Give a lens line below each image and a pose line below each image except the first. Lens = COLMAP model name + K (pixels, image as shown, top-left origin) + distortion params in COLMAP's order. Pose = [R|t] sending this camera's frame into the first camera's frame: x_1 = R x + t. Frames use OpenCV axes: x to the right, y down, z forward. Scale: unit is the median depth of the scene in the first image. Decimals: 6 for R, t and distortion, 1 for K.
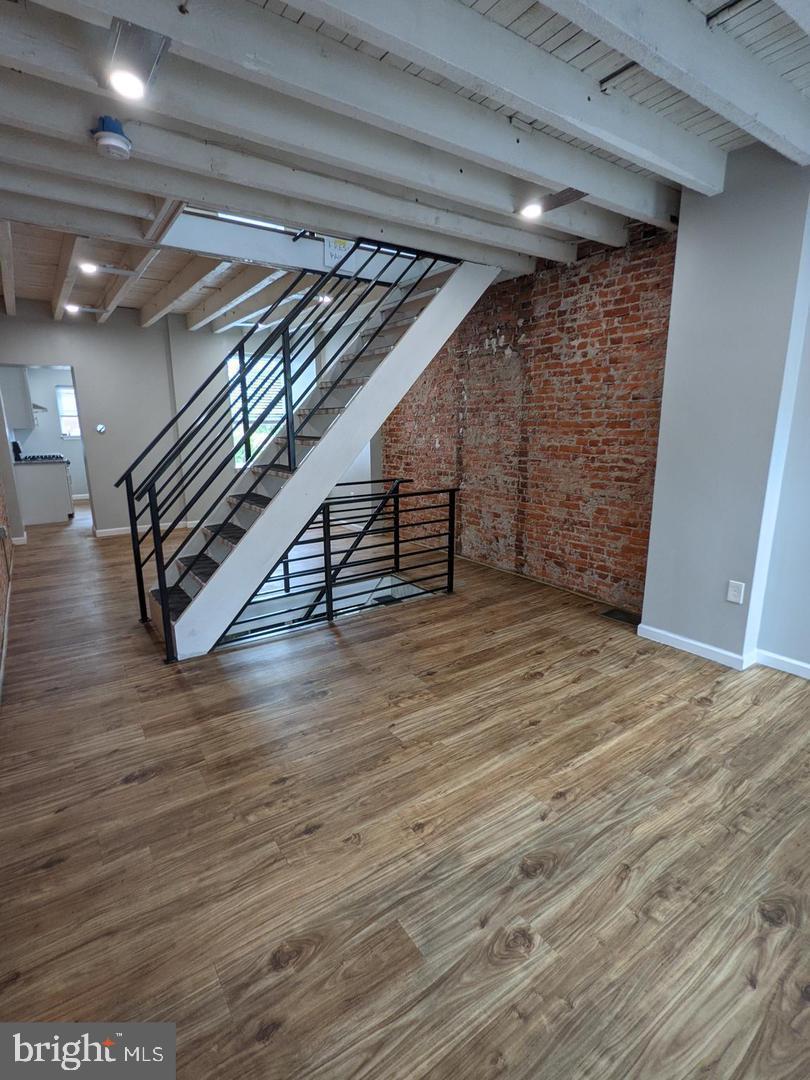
lens RADIAL K [[524.3, 0, 405.9], [0, 524.3, 537.8], [0, 0, 1]] dist [0.002949, -0.000759]
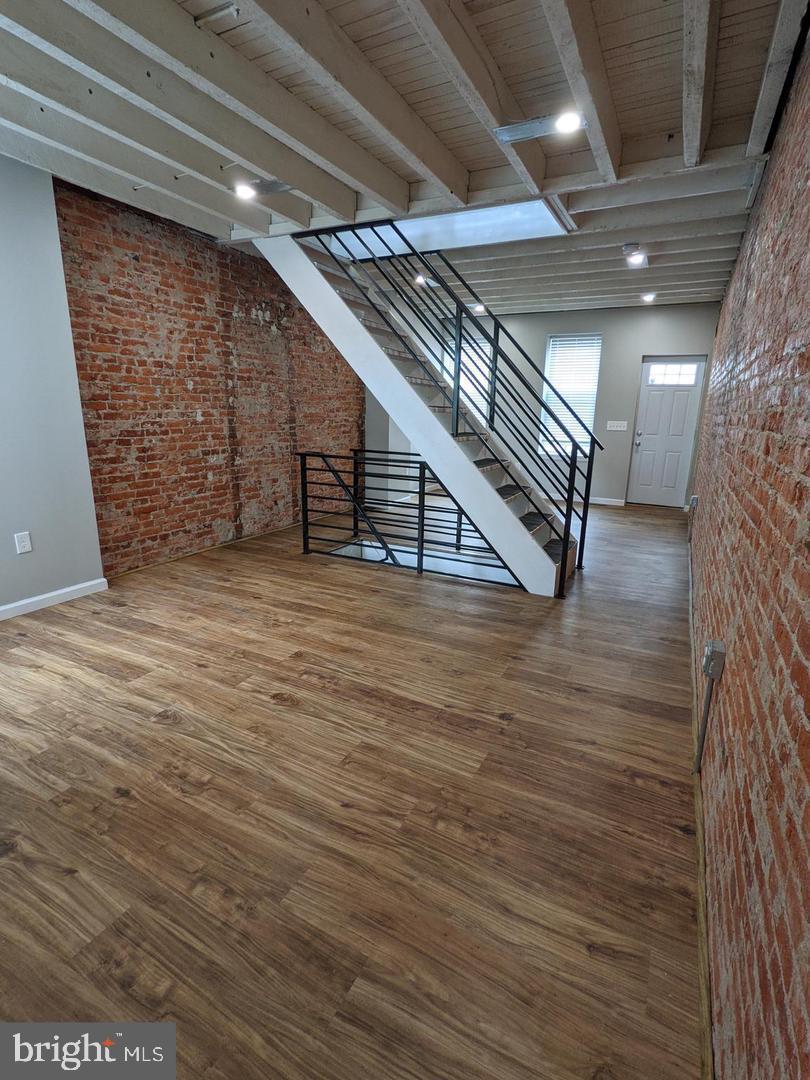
lens RADIAL K [[524.3, 0, 405.9], [0, 524.3, 537.8], [0, 0, 1]] dist [0.002949, -0.000759]
pose [[-0.454530, -0.214836, 0.864435, -1.002596], [0.178716, 0.928747, 0.324790, -0.261030], [-0.872619, 0.302115, -0.383749, 1.347009]]
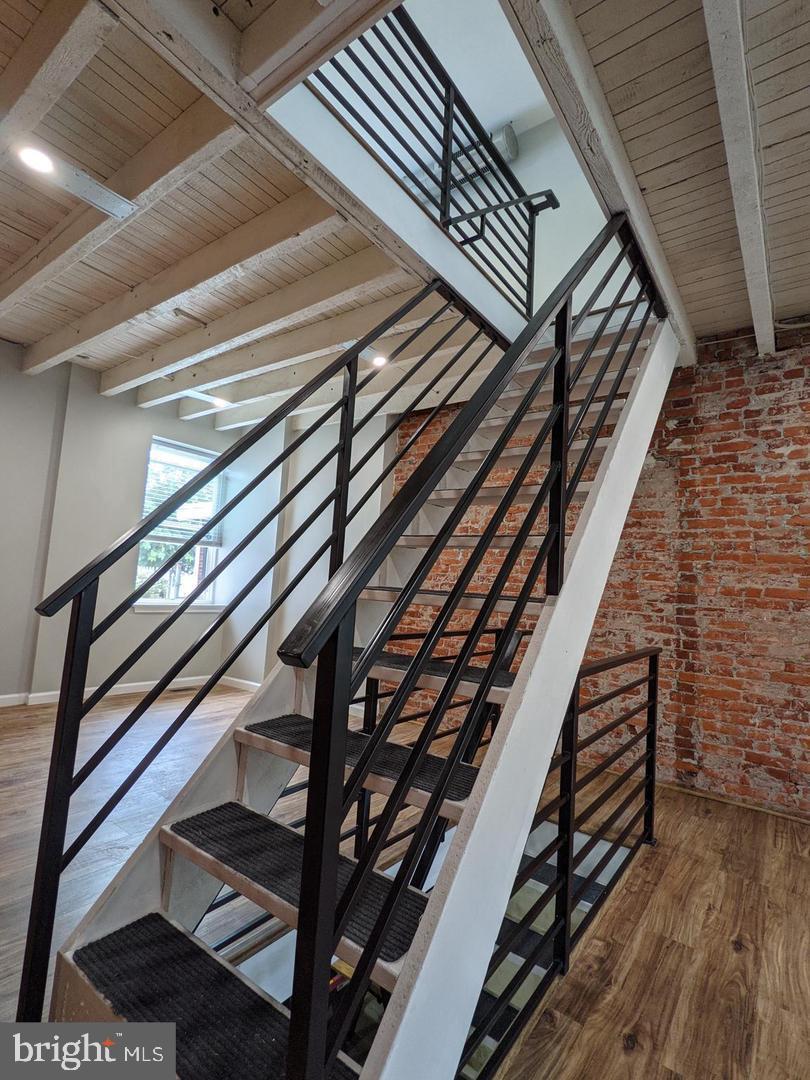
lens RADIAL K [[524.3, 0, 405.9], [0, 524.3, 537.8], [0, 0, 1]] dist [0.002949, -0.000759]
pose [[0.947302, 0.095658, 0.305726, -0.349408], [-0.000480, 0.954797, -0.297259, -0.033750], [-0.320342, 0.281447, 0.904527, 0.487524]]
